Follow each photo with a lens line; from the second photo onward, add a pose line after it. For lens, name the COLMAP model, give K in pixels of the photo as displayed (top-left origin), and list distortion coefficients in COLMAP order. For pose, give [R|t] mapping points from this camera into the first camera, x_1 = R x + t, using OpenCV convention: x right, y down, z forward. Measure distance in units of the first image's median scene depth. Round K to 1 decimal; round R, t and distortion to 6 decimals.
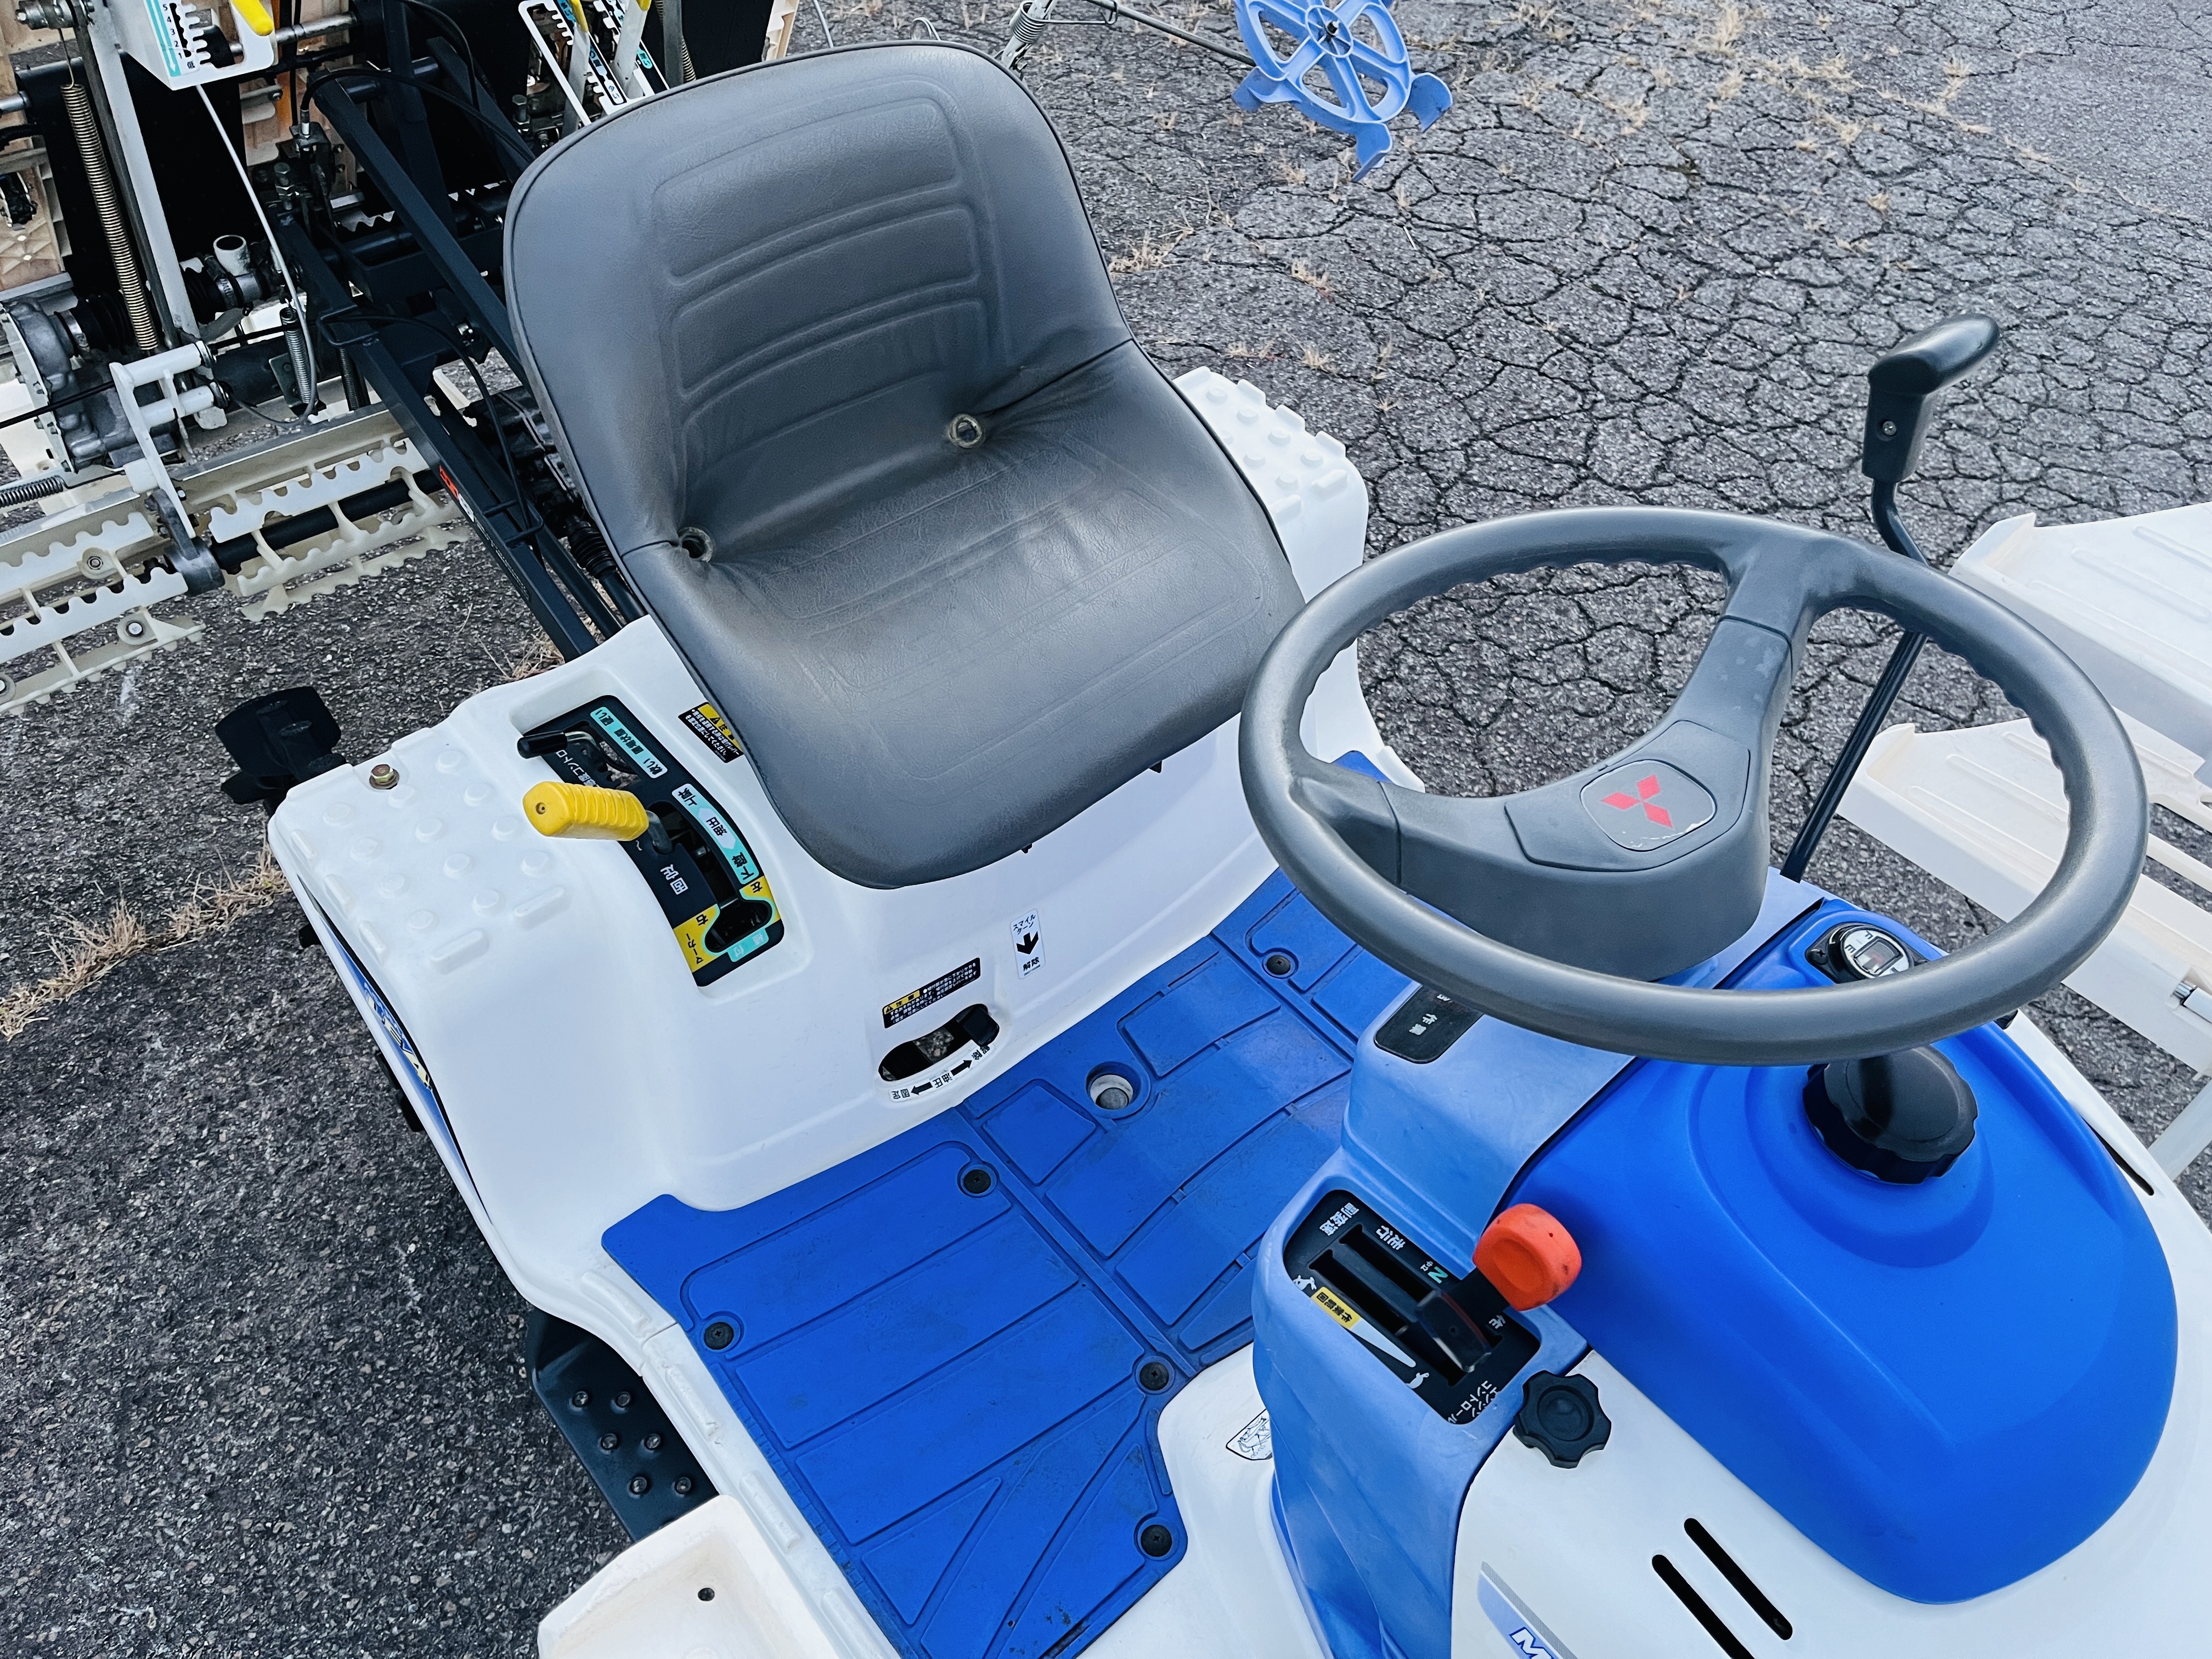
lens RADIAL K [[1646.5, 0, 1108.8], [0, 1646.5, 893.6], [0, 0, 1]] dist [0.047301, -0.069800]
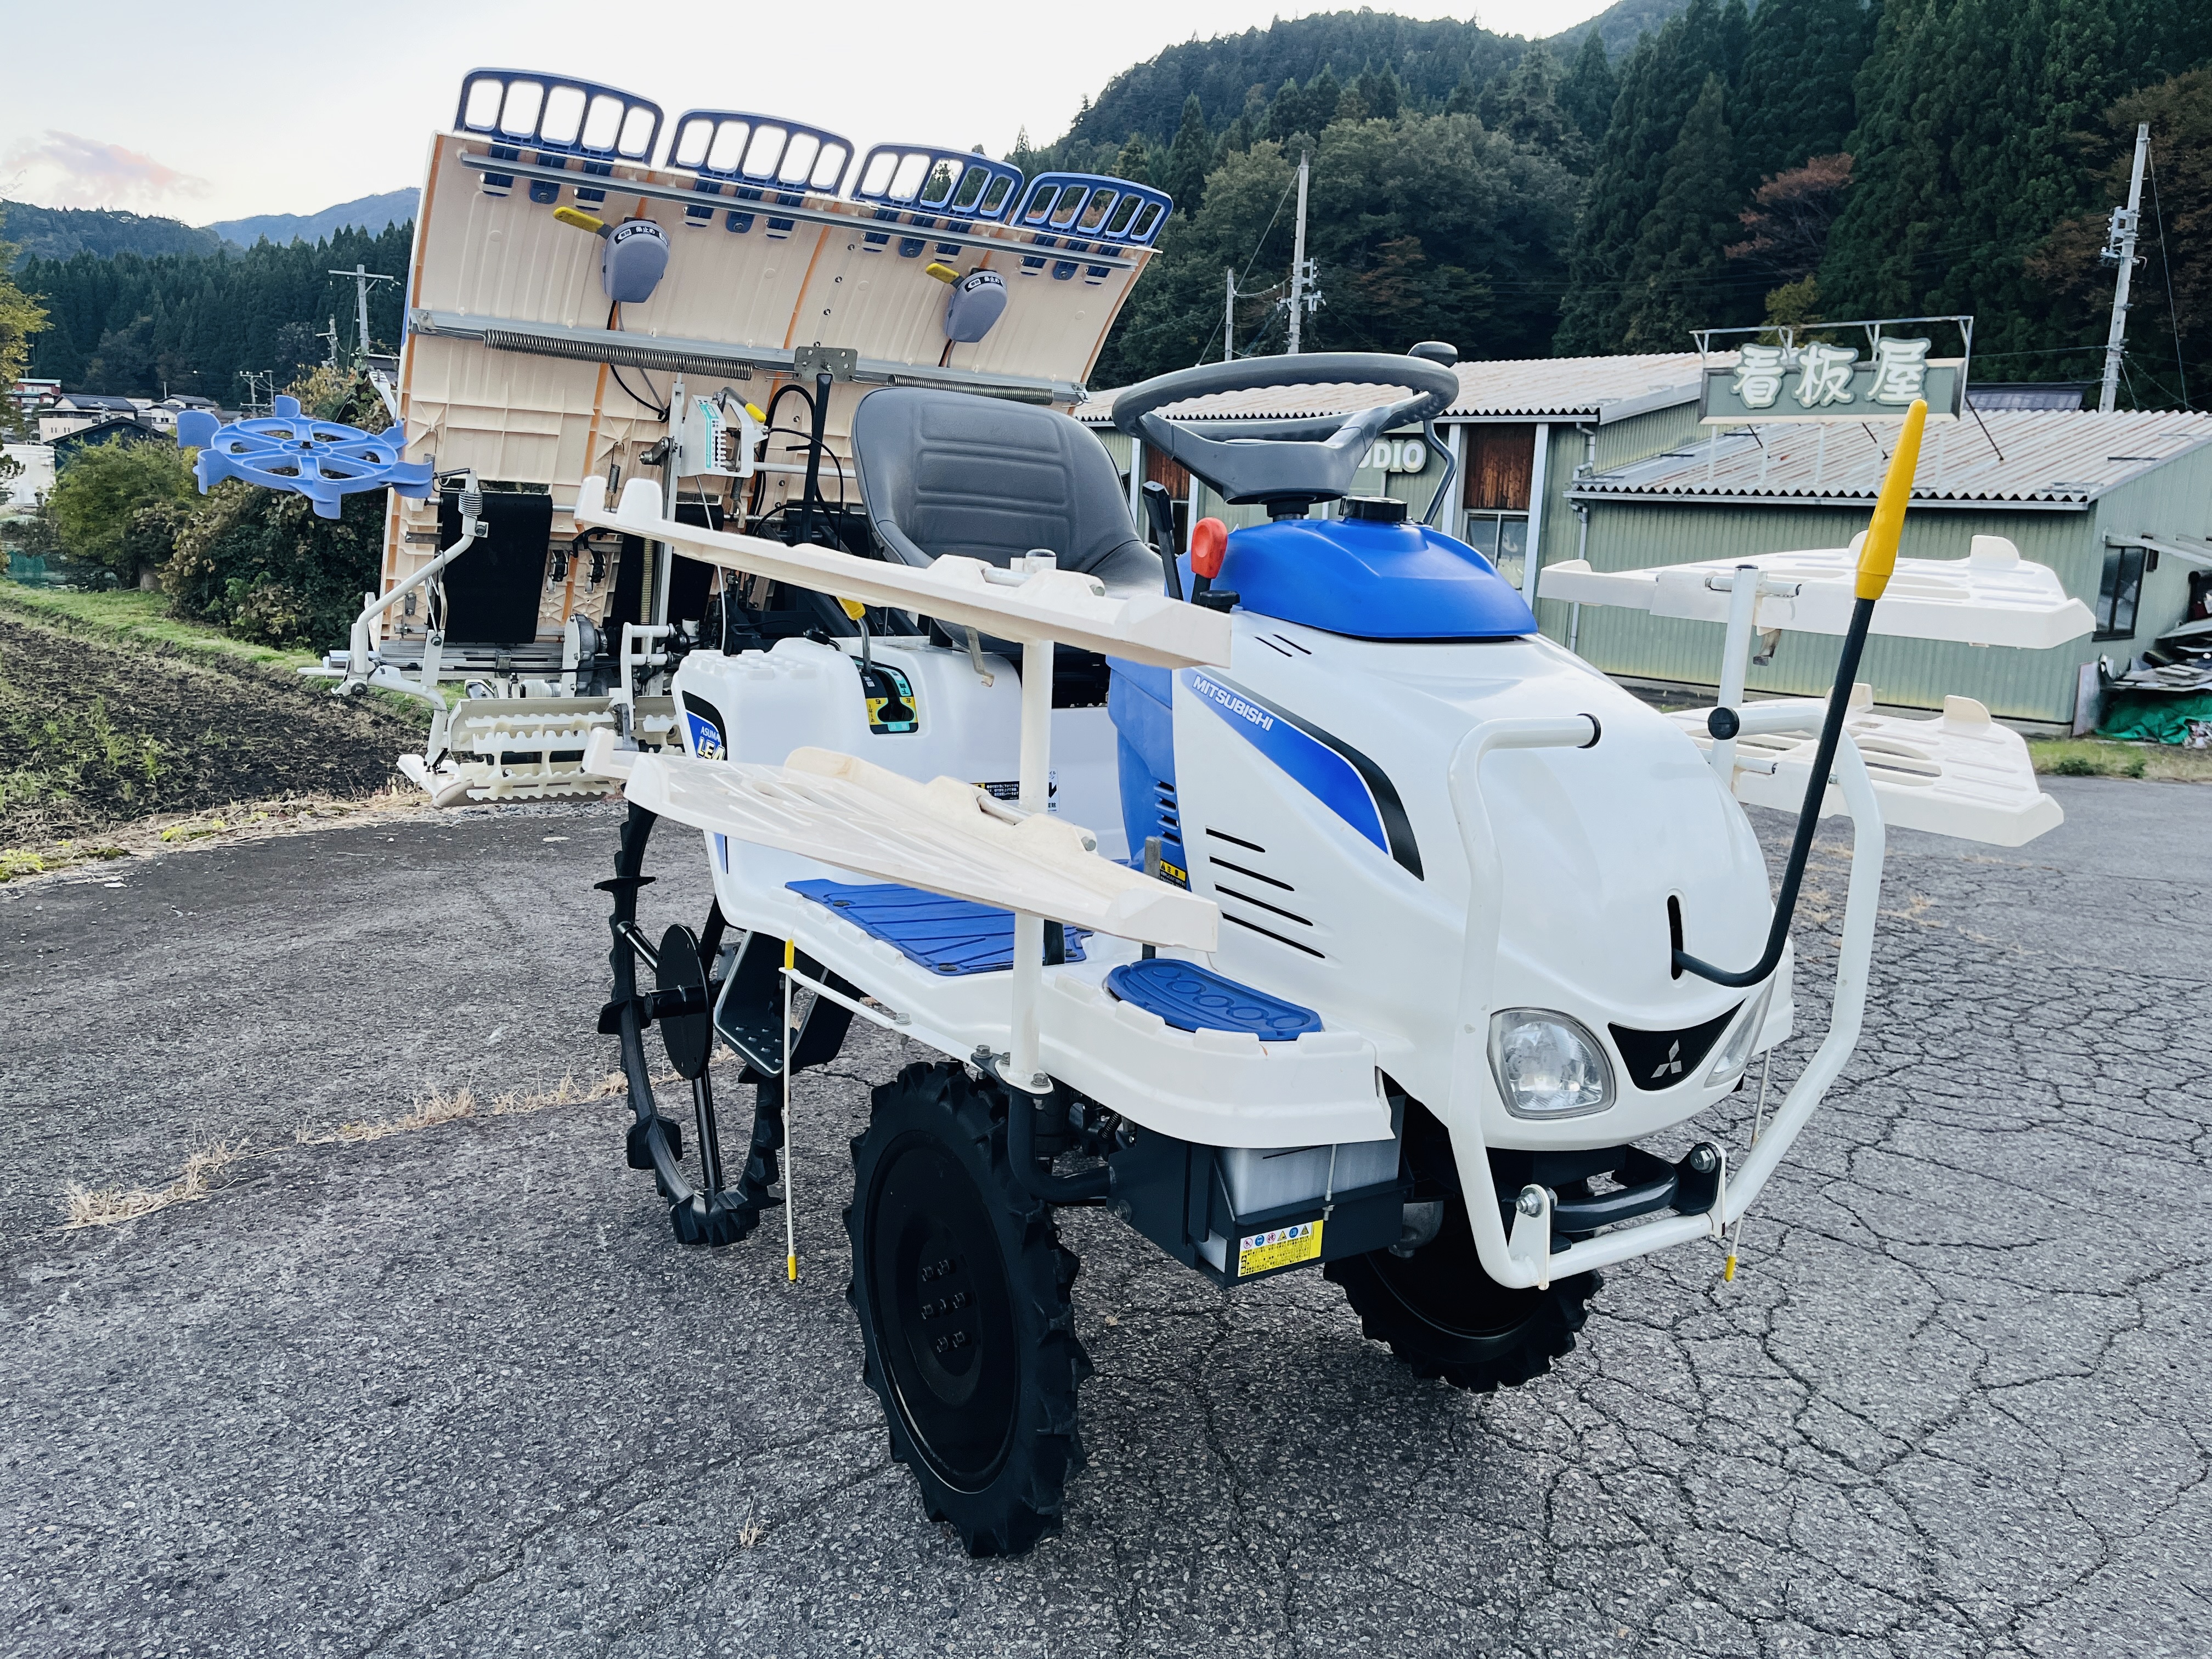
lens RADIAL K [[1646.5, 0, 1108.8], [0, 1646.5, 893.6], [0, 0, 1]] dist [0.047301, -0.069800]
pose [[0.989566, 0.034887, -0.139790, 0.217352], [-0.109928, 0.810009, -0.576023, 0.939138], [0.093135, 0.585379, 0.805392, -0.286620]]
